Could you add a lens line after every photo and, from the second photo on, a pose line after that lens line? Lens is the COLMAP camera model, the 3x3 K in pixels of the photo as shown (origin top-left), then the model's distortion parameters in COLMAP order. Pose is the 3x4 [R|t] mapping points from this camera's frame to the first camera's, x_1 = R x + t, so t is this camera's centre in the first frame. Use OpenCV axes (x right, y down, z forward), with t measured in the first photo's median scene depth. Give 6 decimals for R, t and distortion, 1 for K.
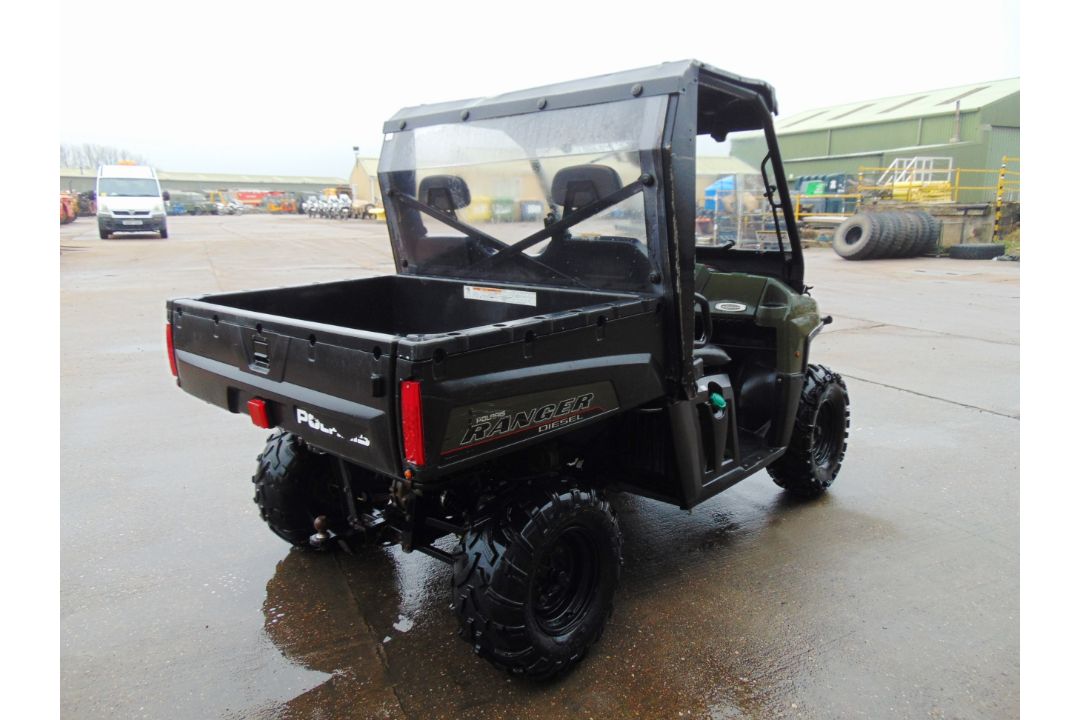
lens RADIAL K [[704.4, 0, 543.9], [0, 704.4, 349.4], [0, 0, 1]] dist [-0.003950, 0.040970]
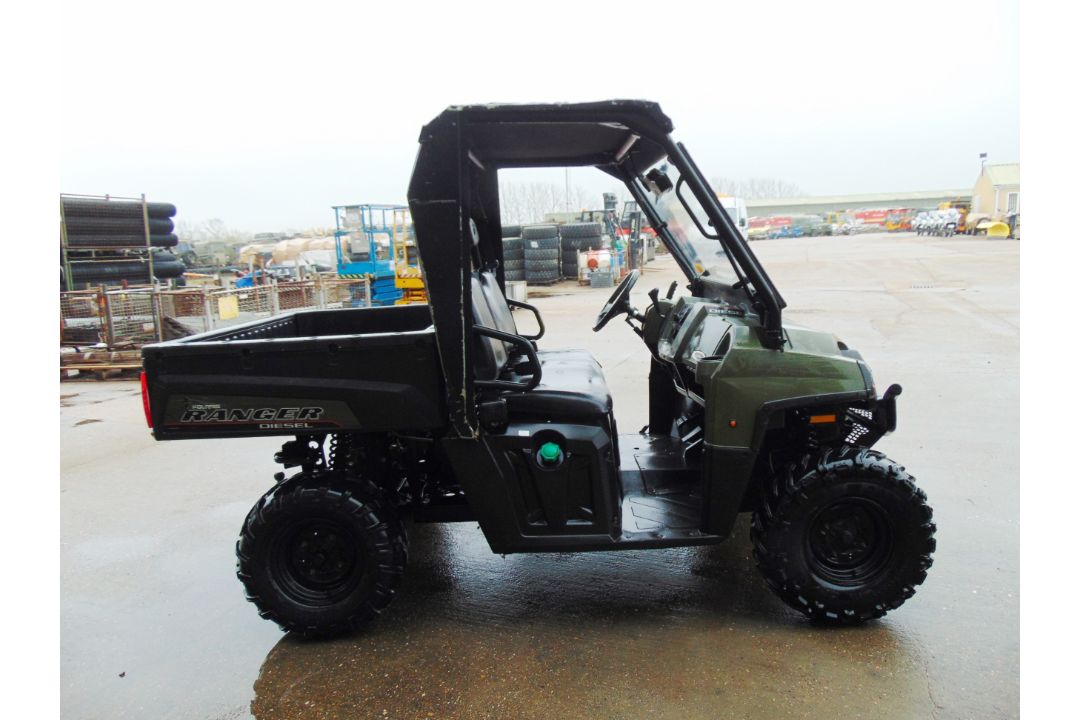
lens RADIAL K [[704.4, 0, 543.9], [0, 704.4, 349.4], [0, 0, 1]] dist [-0.003950, 0.040970]
pose [[0.662128, 0.089984, -0.743969, 0.138233], [-0.109624, 0.993716, 0.022626, -0.012094], [0.741329, 0.066575, 0.667831, 0.054918]]
